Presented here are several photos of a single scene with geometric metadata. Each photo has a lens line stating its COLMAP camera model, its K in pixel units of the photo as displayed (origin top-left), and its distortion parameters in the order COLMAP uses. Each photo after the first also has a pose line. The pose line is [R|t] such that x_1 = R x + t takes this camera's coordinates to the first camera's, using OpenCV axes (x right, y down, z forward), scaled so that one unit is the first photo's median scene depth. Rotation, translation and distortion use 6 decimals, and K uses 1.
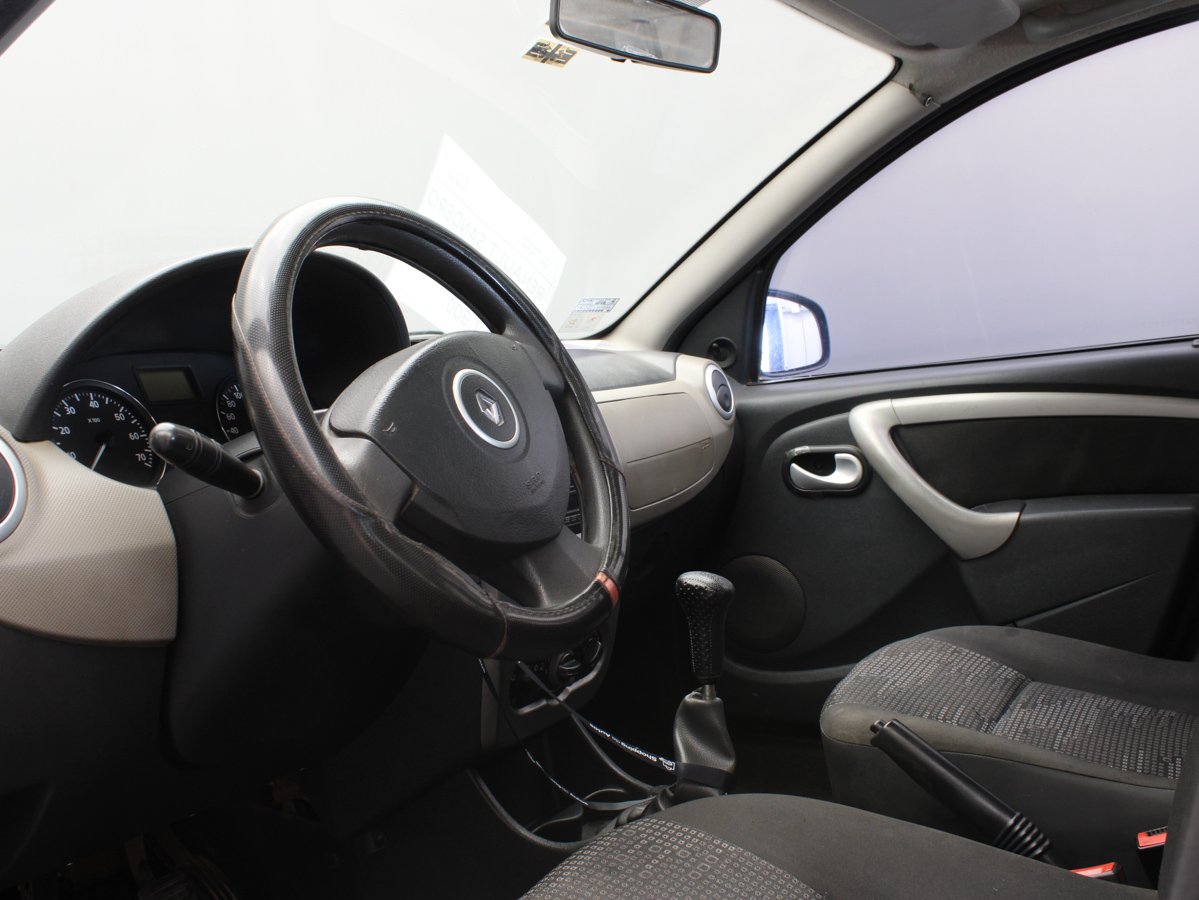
lens RADIAL K [[1243.4, 0, 599.5], [0, 1243.4, 450.0], [0, 0, 1]] dist [-0.146115, 0.182108]
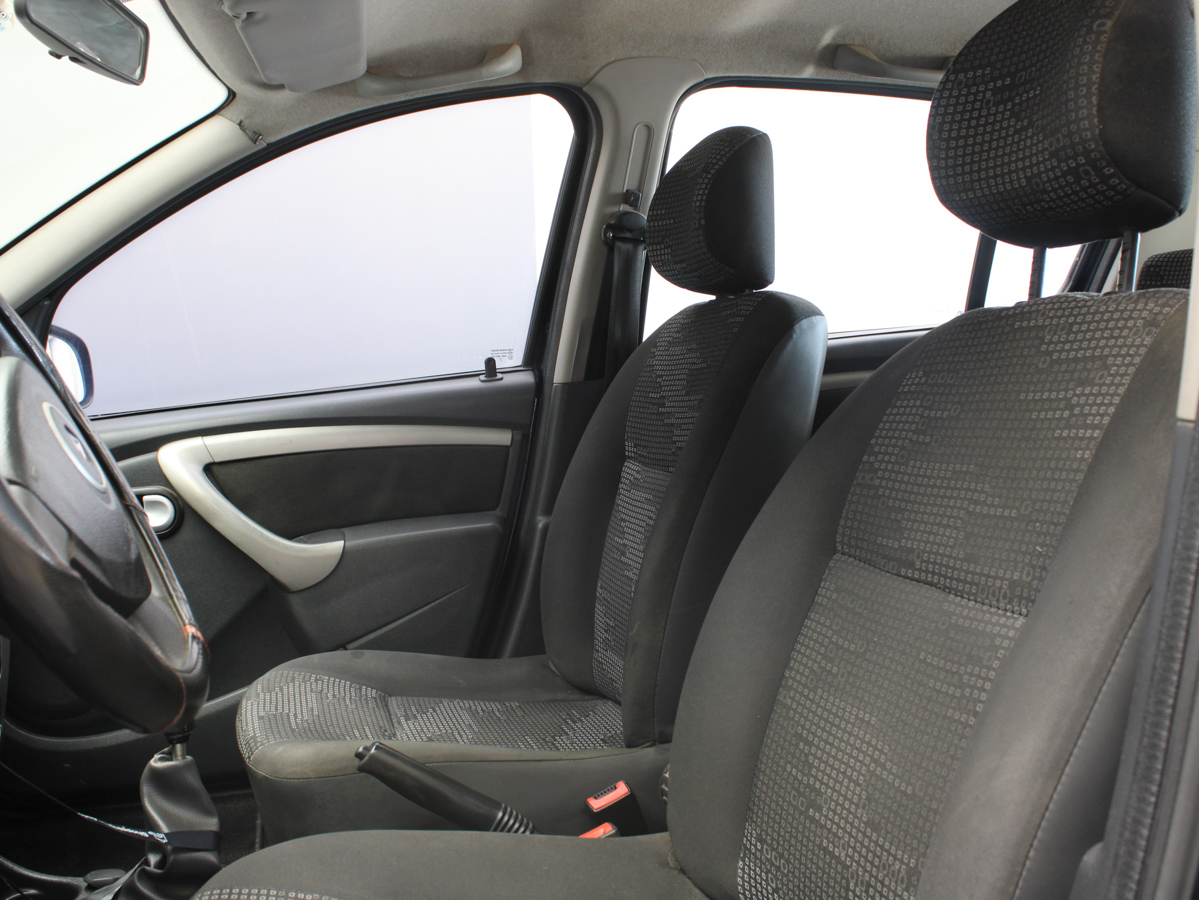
lens RADIAL K [[1243.4, 0, 599.5], [0, 1243.4, 450.0], [0, 0, 1]] dist [-0.146115, 0.182108]
pose [[0.731462, -0.032432, 0.681111, -0.224171], [0.056820, 0.998293, -0.013486, 0.000513], [-0.679511, 0.048566, 0.732056, 0.081344]]
